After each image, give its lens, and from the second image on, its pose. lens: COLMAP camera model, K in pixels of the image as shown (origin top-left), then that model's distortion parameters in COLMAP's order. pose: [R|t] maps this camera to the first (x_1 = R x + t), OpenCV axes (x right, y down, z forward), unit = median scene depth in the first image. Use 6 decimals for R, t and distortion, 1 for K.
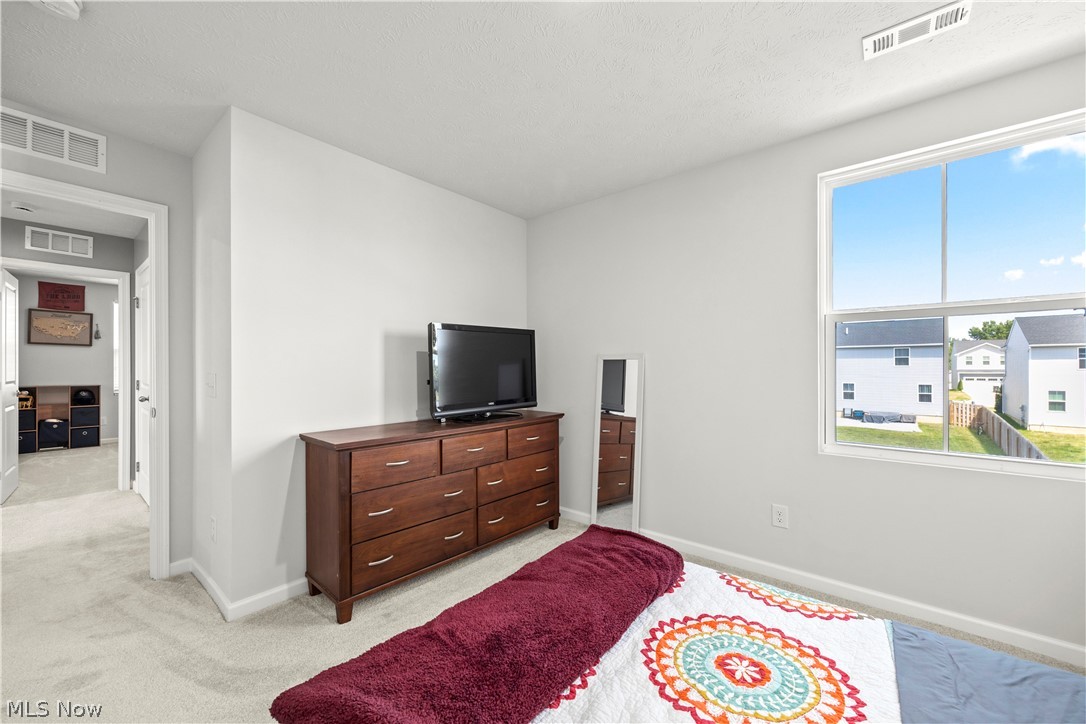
lens RADIAL K [[417.0, 0, 545.2], [0, 417.0, 367.5], [0, 0, 1]] dist [-0.007276, -0.000672]
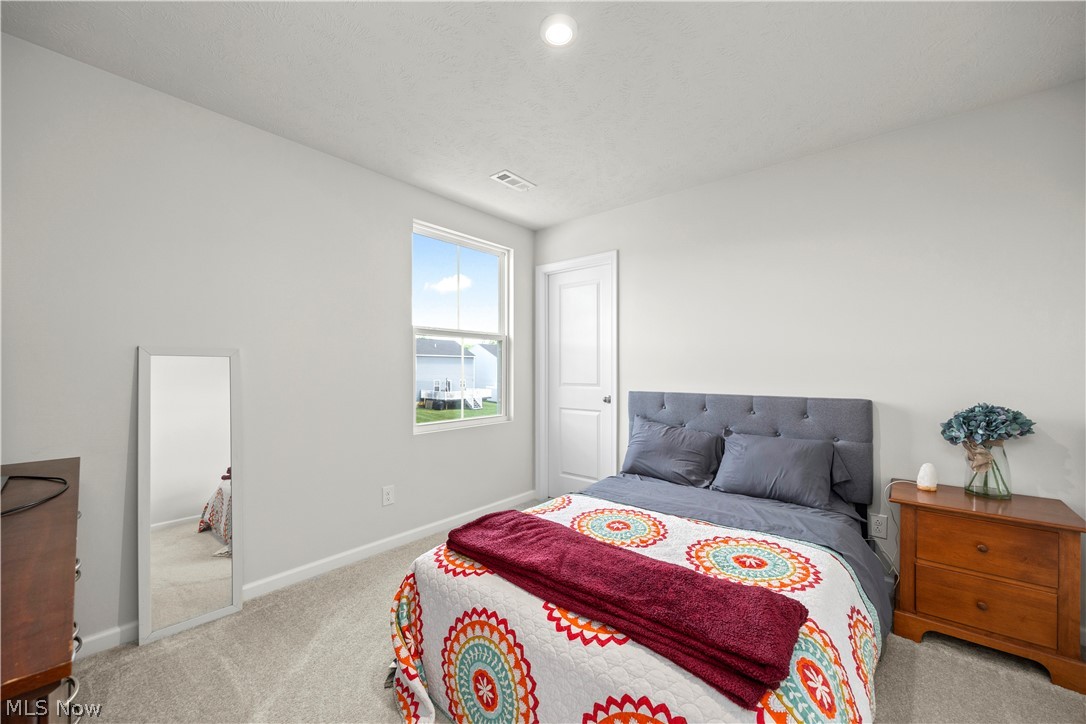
lens RADIAL K [[417.0, 0, 545.2], [0, 417.0, 366.7], [0, 0, 1]] dist [-0.007276, -0.000672]
pose [[-0.002474, 0.007530, 0.999969, -1.128912], [-0.001292, 0.999971, -0.007533, 0.010404], [-0.999996, -0.001310, -0.002464, 1.054320]]
